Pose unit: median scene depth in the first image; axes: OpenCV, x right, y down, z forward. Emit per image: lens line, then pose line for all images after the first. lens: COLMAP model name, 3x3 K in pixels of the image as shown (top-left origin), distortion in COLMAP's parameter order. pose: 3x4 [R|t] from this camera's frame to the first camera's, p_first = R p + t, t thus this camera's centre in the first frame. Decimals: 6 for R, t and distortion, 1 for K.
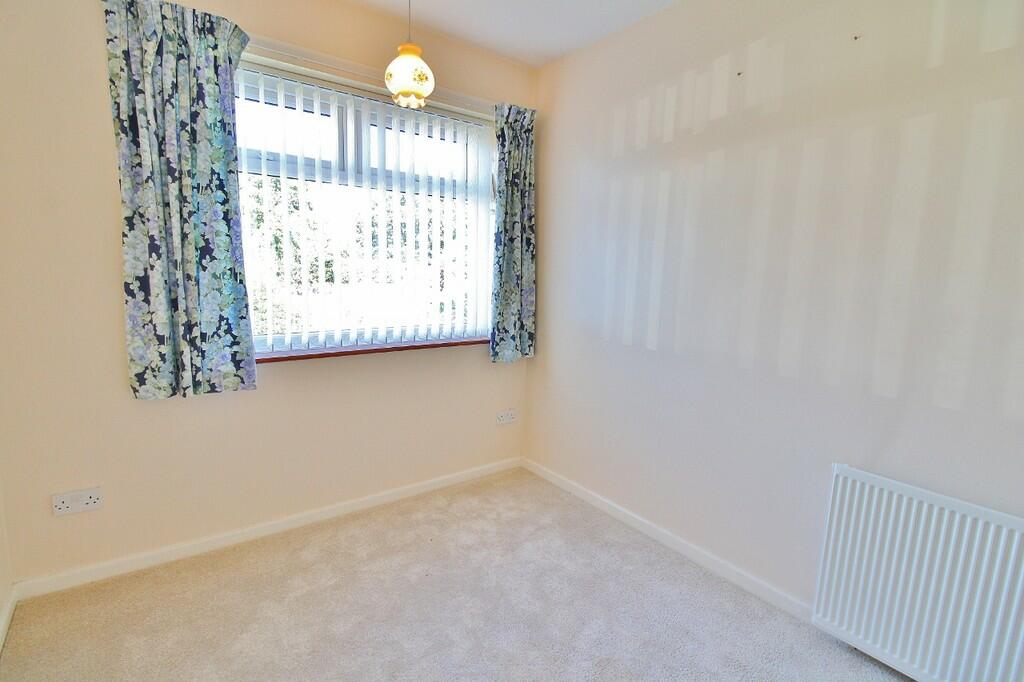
lens RADIAL K [[479.5, 0, 512.0], [0, 479.5, 338.0], [0, 0, 1]] dist [-0.000245, -0.011295]
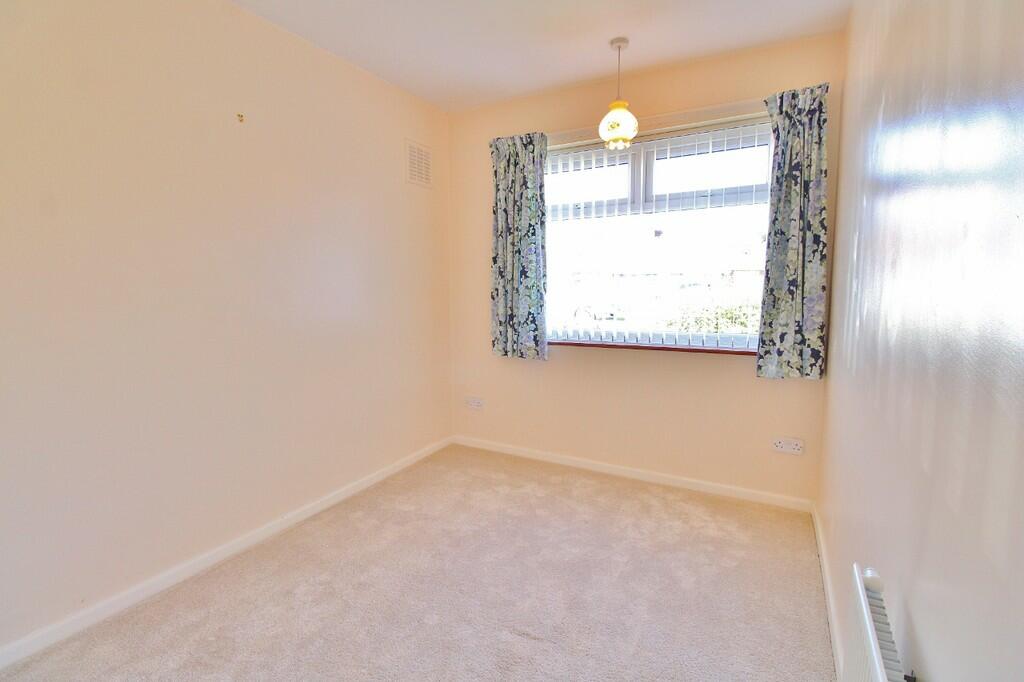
lens RADIAL K [[479.5, 0, 512.0], [0, 479.5, 338.0], [0, 0, 1]] dist [-0.000245, -0.011295]
pose [[0.402382, 0.067239, -0.912999, 0.870069], [-0.108518, 0.993771, 0.025361, 0.007773], [0.909017, 0.088872, 0.407172, 0.283962]]
